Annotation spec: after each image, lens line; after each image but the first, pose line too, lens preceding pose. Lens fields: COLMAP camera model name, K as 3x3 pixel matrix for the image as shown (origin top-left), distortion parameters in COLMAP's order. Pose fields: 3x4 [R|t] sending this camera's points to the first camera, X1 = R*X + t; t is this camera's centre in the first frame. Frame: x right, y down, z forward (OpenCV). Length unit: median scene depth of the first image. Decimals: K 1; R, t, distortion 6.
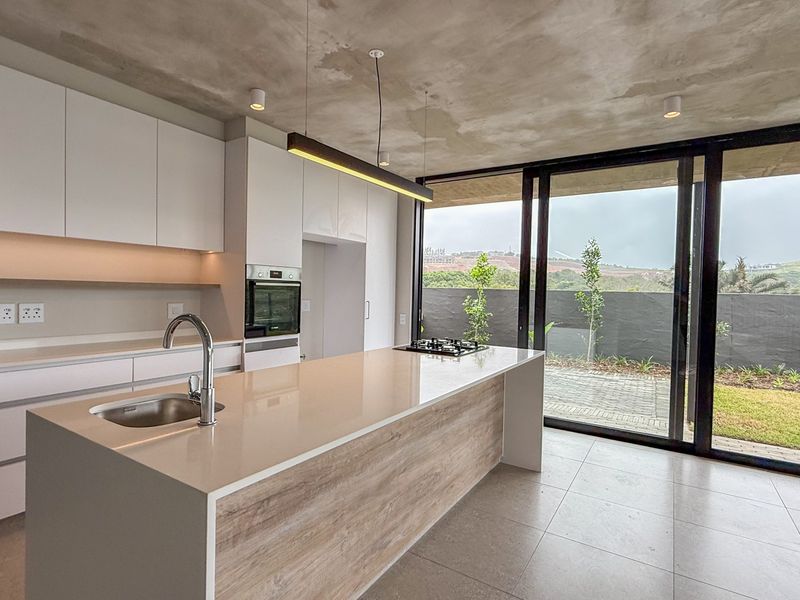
lens RADIAL K [[424.6, 0, 396.6], [0, 424.6, 300.1], [0, 0, 1]] dist [0.002171, -0.000367]
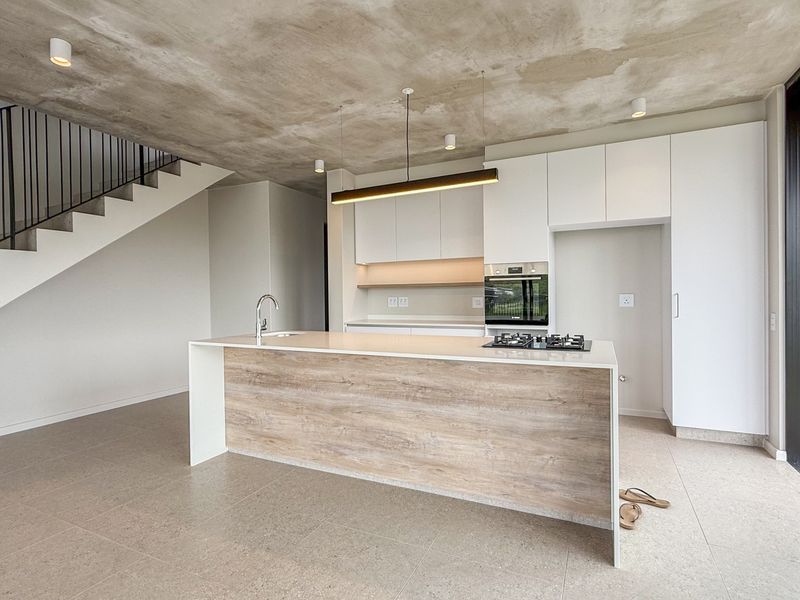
lens RADIAL K [[424.6, 0, 396.0], [0, 424.6, 299.6], [0, 0, 1]] dist [0.002171, -0.000367]
pose [[0.124946, -0.012445, -0.992086, 0.843924], [-0.006092, 0.999893, -0.013310, 0.036906], [0.992145, 0.007706, 0.124856, 0.580277]]
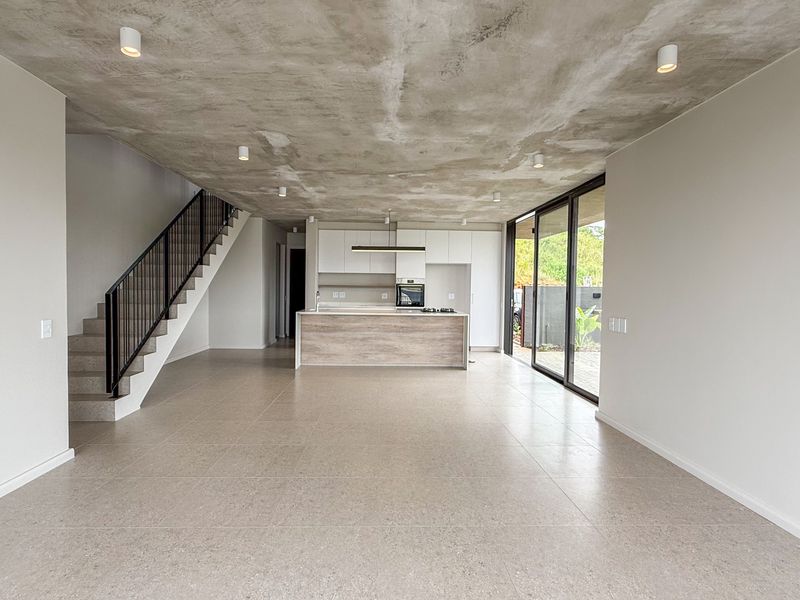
lens RADIAL K [[424.6, 0, 394.9], [0, 424.6, 300.6], [0, 0, 1]] dist [0.002171, -0.000367]
pose [[0.575147, 0.012249, -0.817959, 1.768882], [-0.021023, 0.999779, 0.000190, 0.054442], [0.817780, 0.017087, 0.575277, -0.507691]]
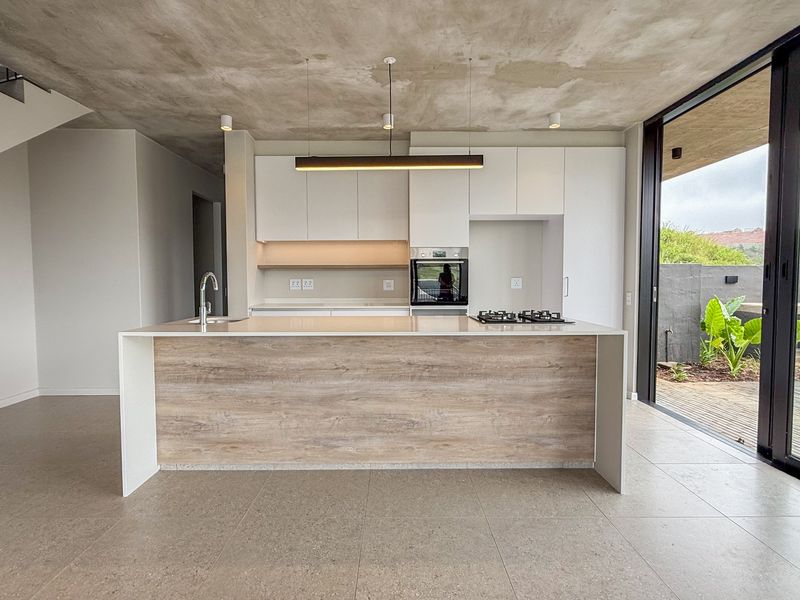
lens RADIAL K [[424.6, 0, 395.7], [0, 424.6, 299.3], [0, 0, 1]] dist [0.002171, -0.000367]
pose [[0.549410, 0.014355, -0.835429, 0.692239], [-0.003363, 0.999882, 0.014969, 0.052992], [0.835546, -0.005414, 0.549394, 0.252228]]
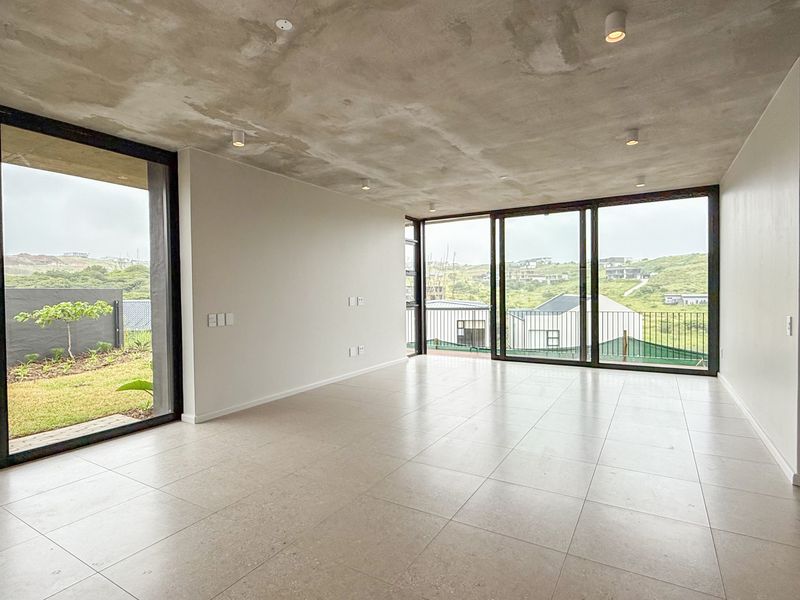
lens RADIAL K [[424.6, 0, 393.2], [0, 424.6, 298.5], [0, 0, 1]] dist [0.002171, -0.000367]
pose [[-0.022128, -0.039407, 0.998978, -0.170928], [0.034780, 0.998588, 0.040162, 0.012576], [-0.999150, 0.035633, -0.020726, 0.209852]]
